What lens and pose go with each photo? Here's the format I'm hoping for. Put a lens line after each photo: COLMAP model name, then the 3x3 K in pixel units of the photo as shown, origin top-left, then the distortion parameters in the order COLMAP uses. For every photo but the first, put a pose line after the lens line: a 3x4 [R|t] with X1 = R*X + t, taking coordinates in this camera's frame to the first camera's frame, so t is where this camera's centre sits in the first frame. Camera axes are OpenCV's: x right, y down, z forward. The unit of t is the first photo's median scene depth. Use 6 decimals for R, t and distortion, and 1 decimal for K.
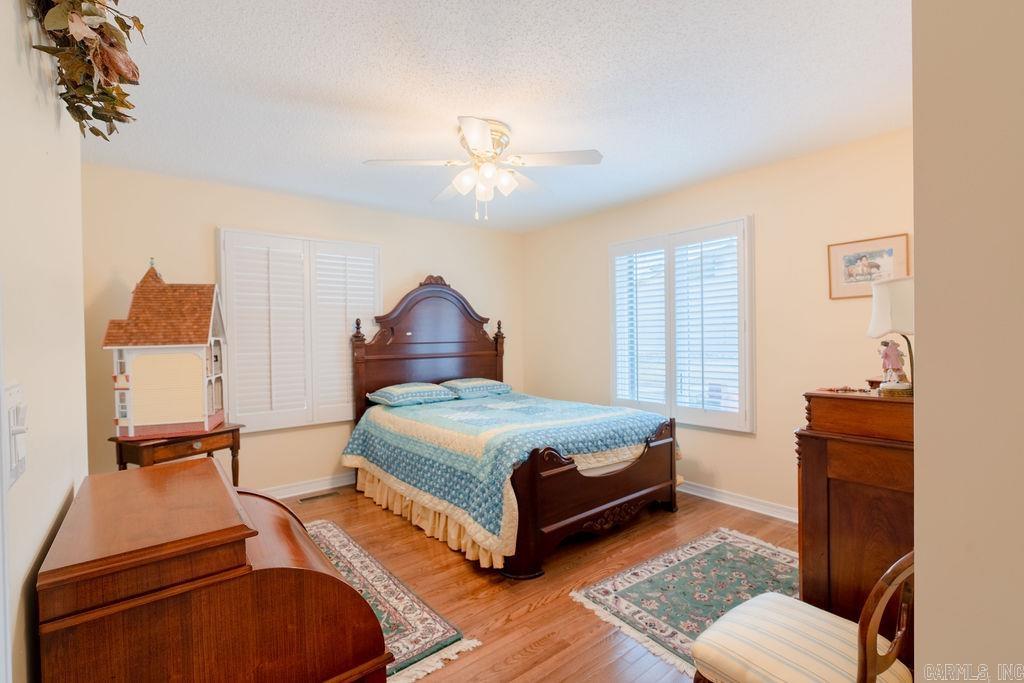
lens RADIAL K [[461.4, 0, 513.1], [0, 461.4, 341.9], [0, 0, 1]] dist [-0.005946, 0.000440]
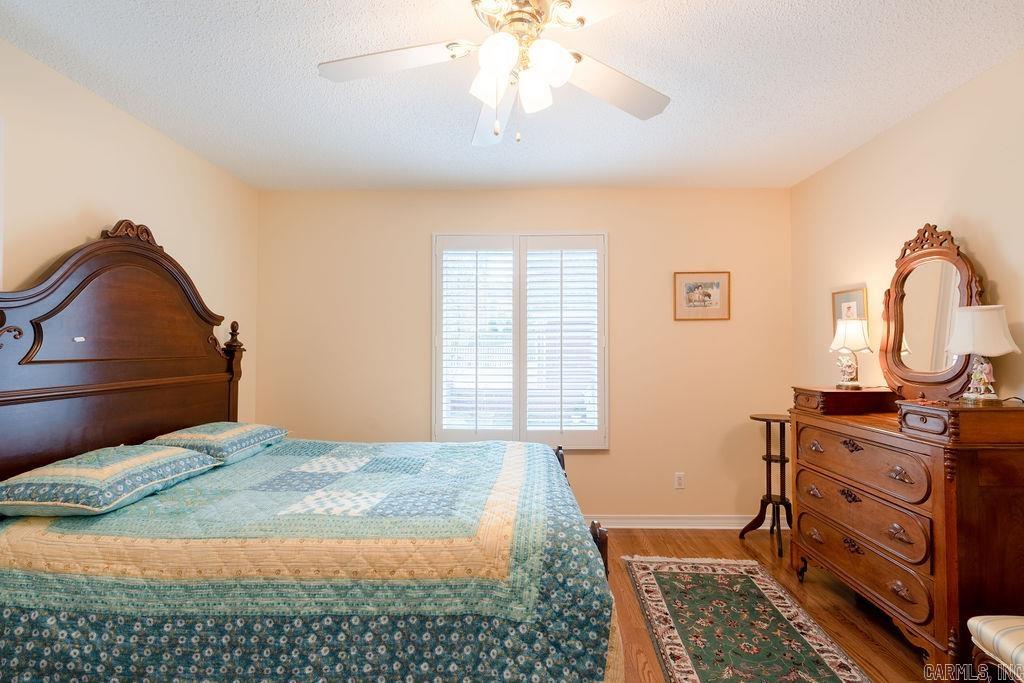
lens RADIAL K [[461.4, 0, 513.1], [0, 461.4, 341.9], [0, 0, 1]] dist [-0.005946, 0.000440]
pose [[0.642466, 0.024691, 0.765917, -0.445949], [-0.002372, 0.999540, -0.030233, -0.004646], [-0.766311, 0.017607, 0.642229, 0.597754]]
